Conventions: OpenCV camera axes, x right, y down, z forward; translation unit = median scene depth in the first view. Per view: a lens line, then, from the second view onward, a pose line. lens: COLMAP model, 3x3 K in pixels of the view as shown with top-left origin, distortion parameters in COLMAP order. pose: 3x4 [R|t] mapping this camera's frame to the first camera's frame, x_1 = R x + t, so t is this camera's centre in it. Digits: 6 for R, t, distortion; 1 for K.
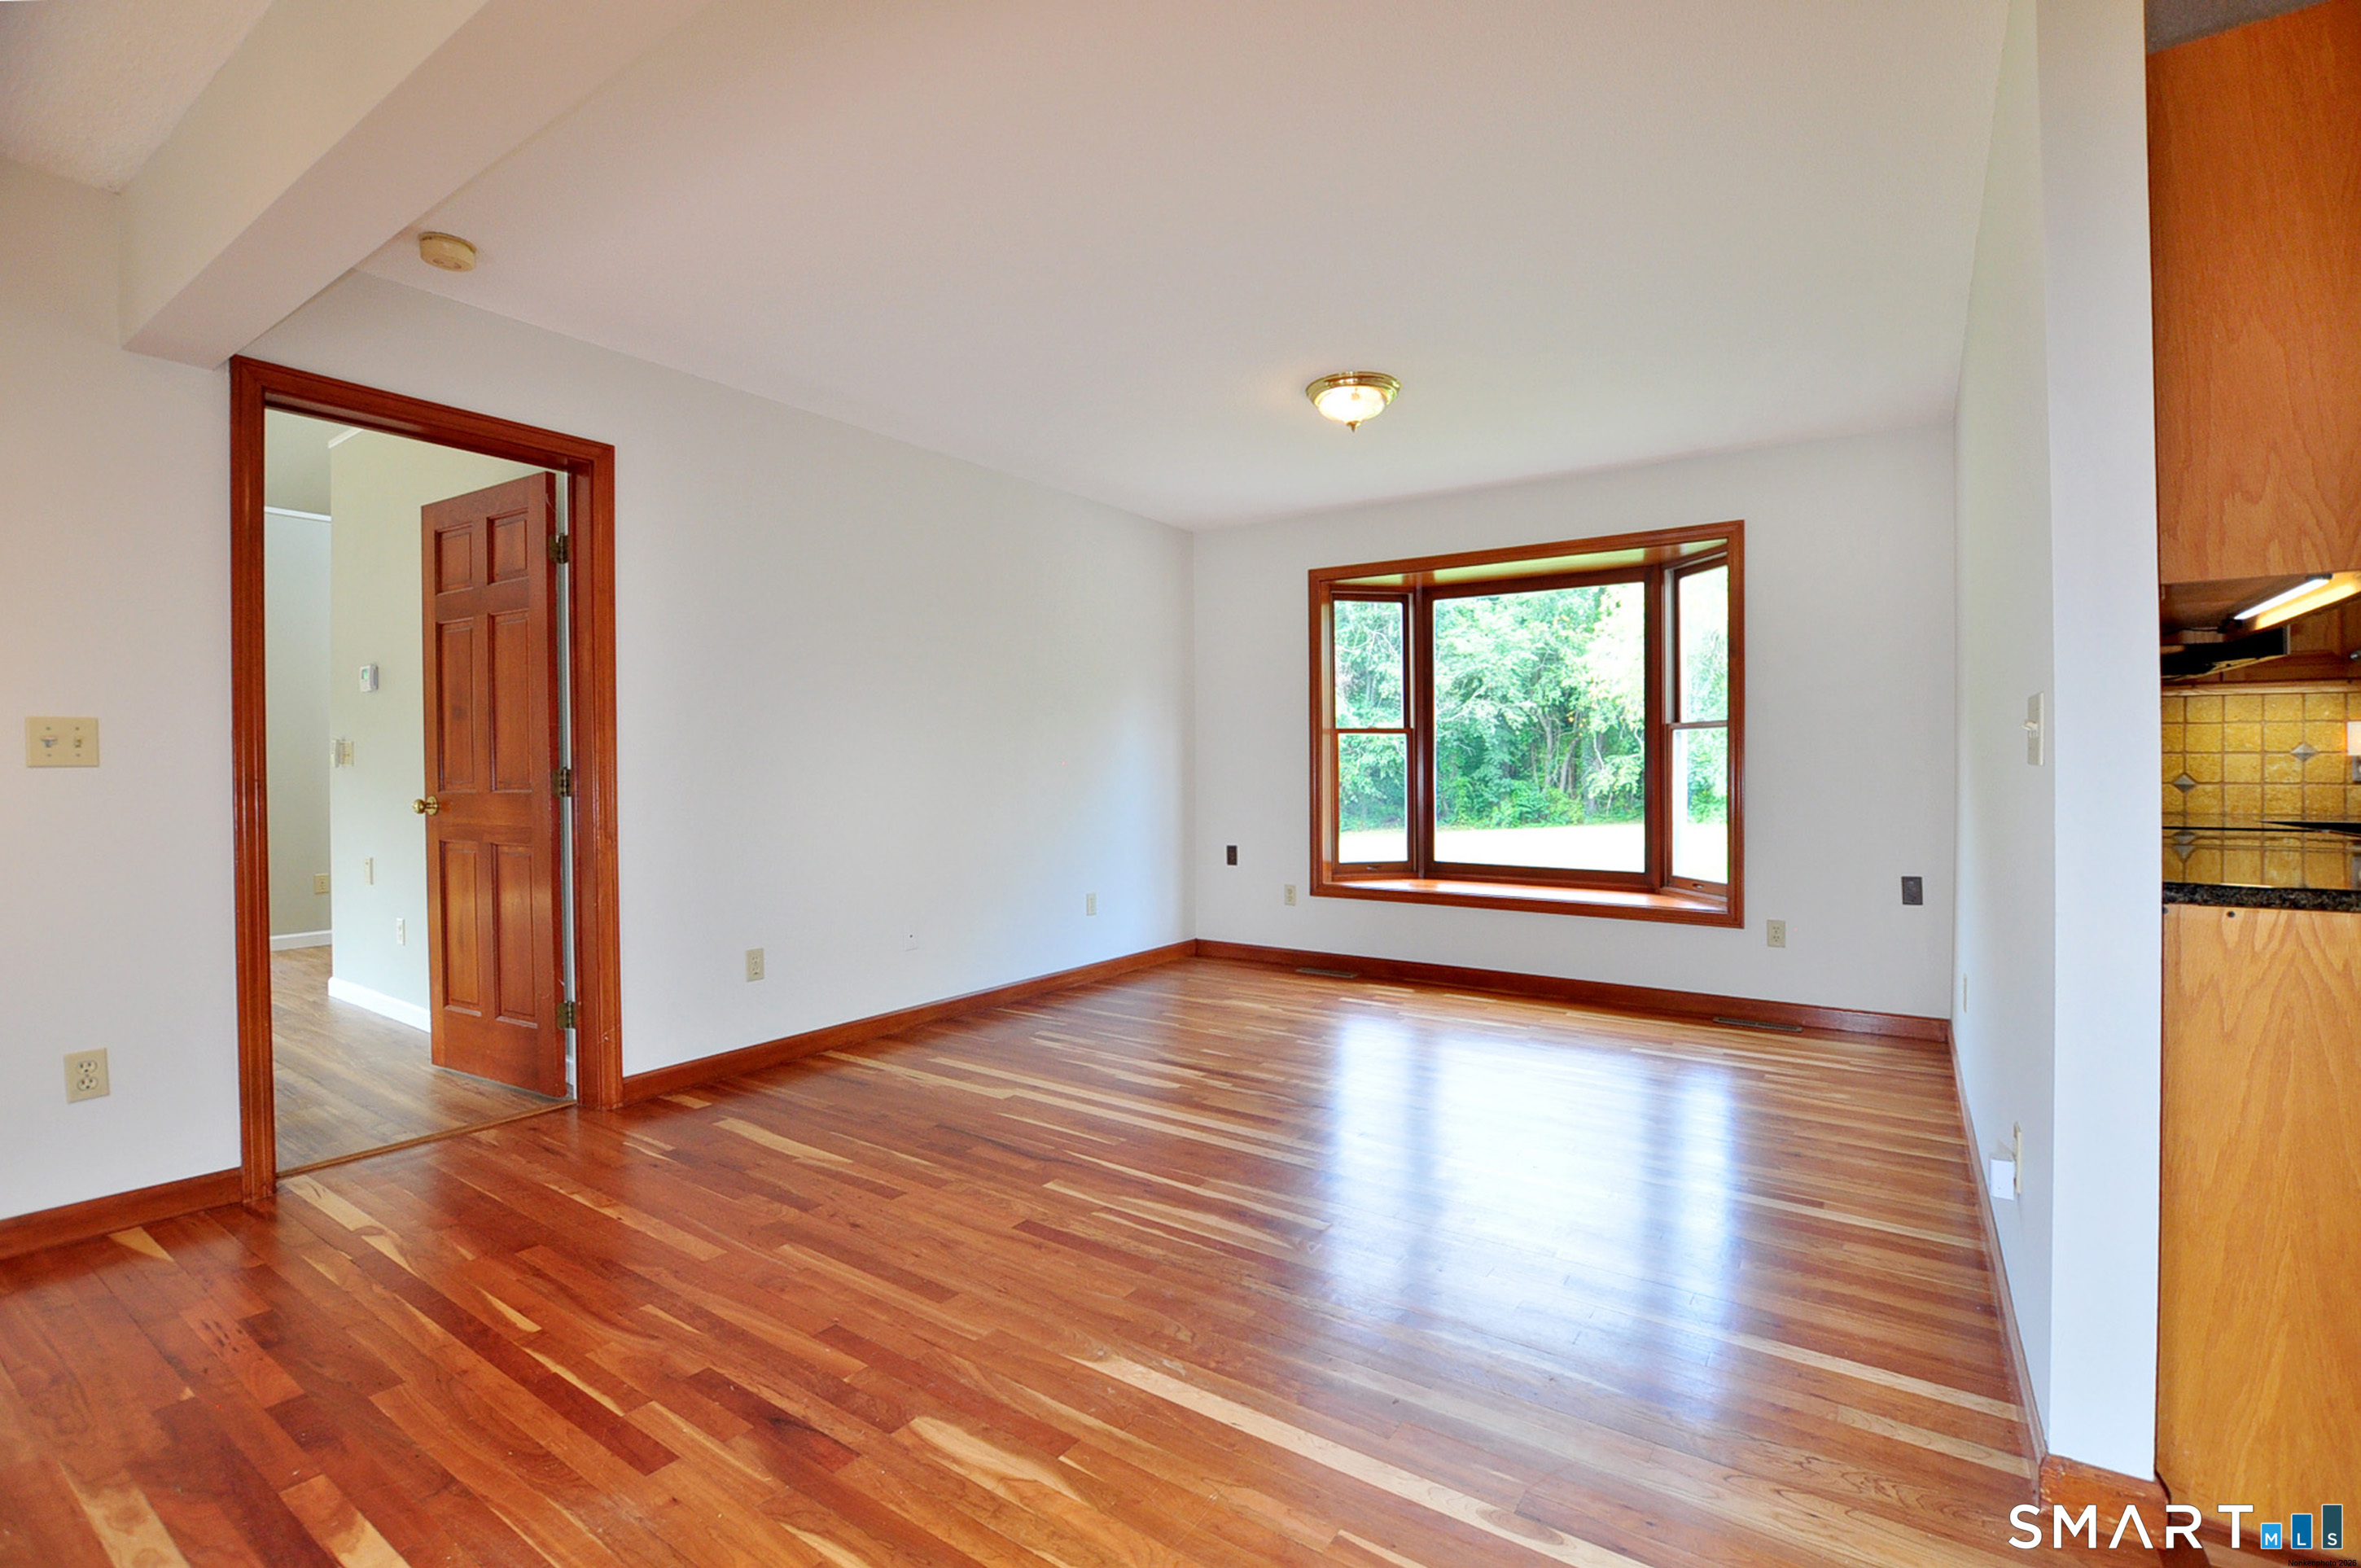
lens RADIAL K [[1041.3, 0, 1164.5], [0, 1041.3, 771.3], [0, 0, 1]] dist [-0.029717, 0.003463]
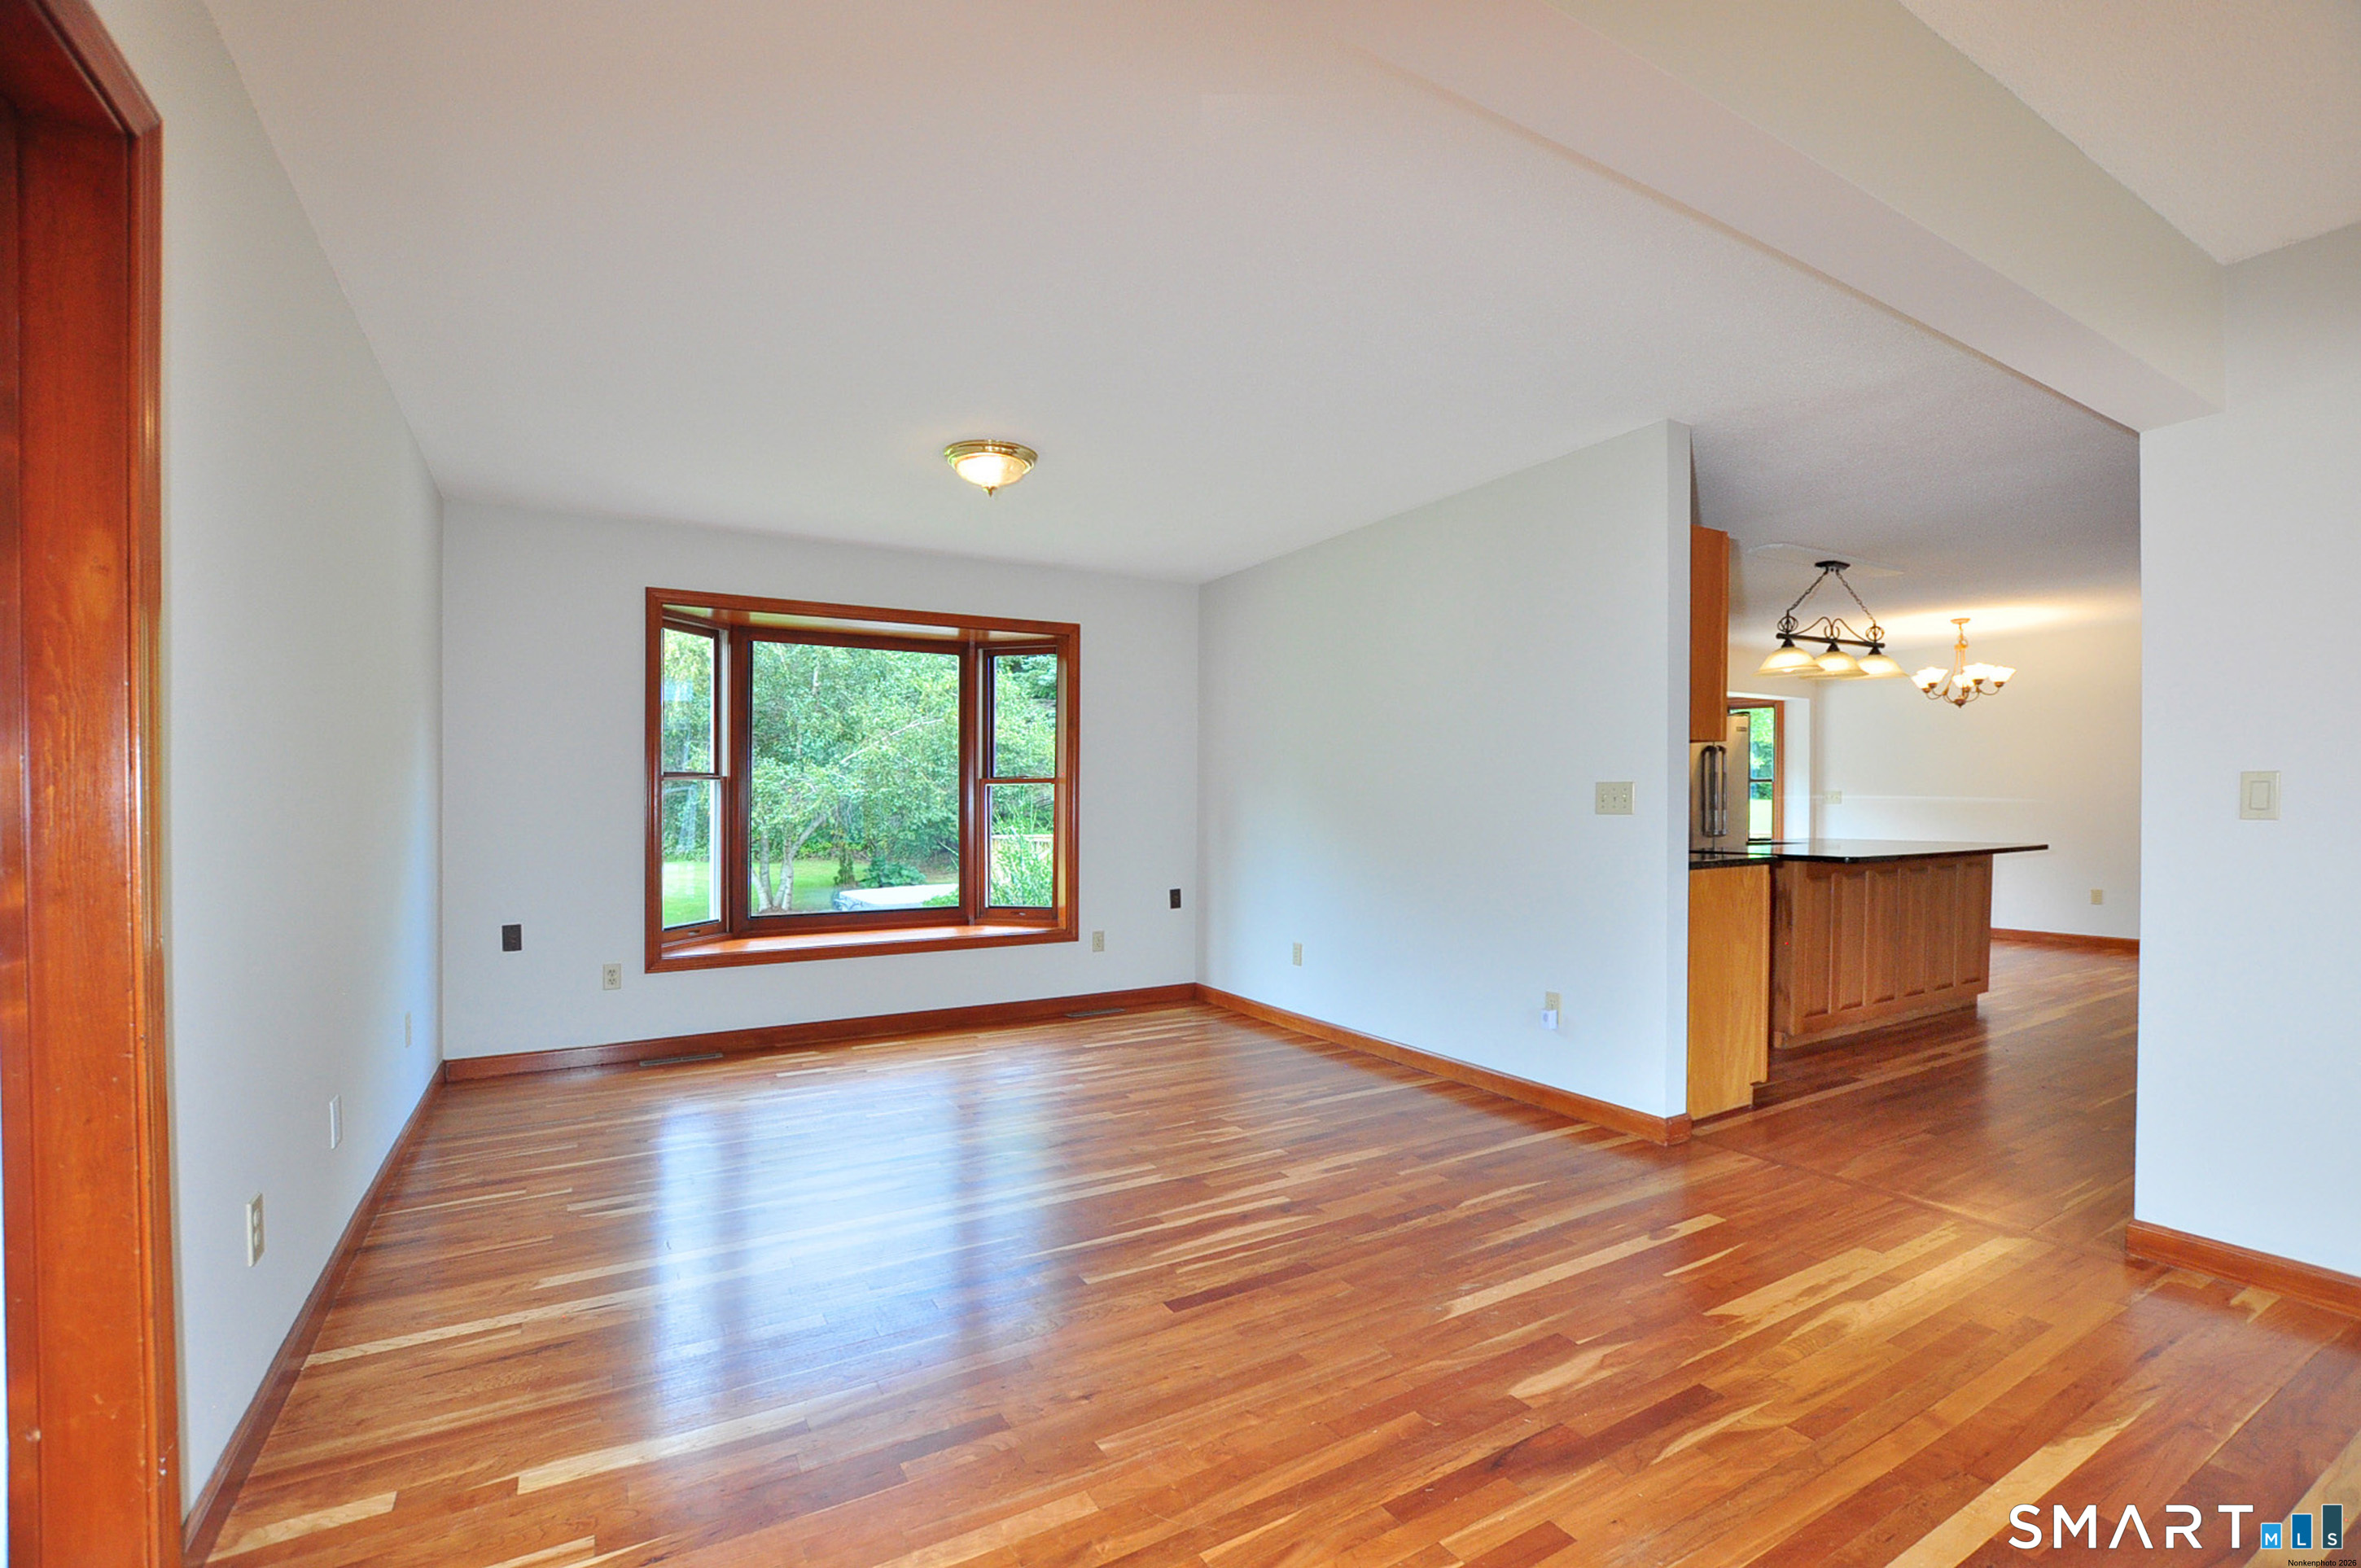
lens RADIAL K [[1041.3, 0, 1184.3], [0, 1041.3, 816.5], [0, 0, 1]] dist [-0.029717, 0.003463]
pose [[0.432180, -0.014443, 0.901671, -0.641880], [0.010781, 0.999883, 0.010848, -0.018358], [-0.901723, 0.005033, 0.432286, 0.367841]]
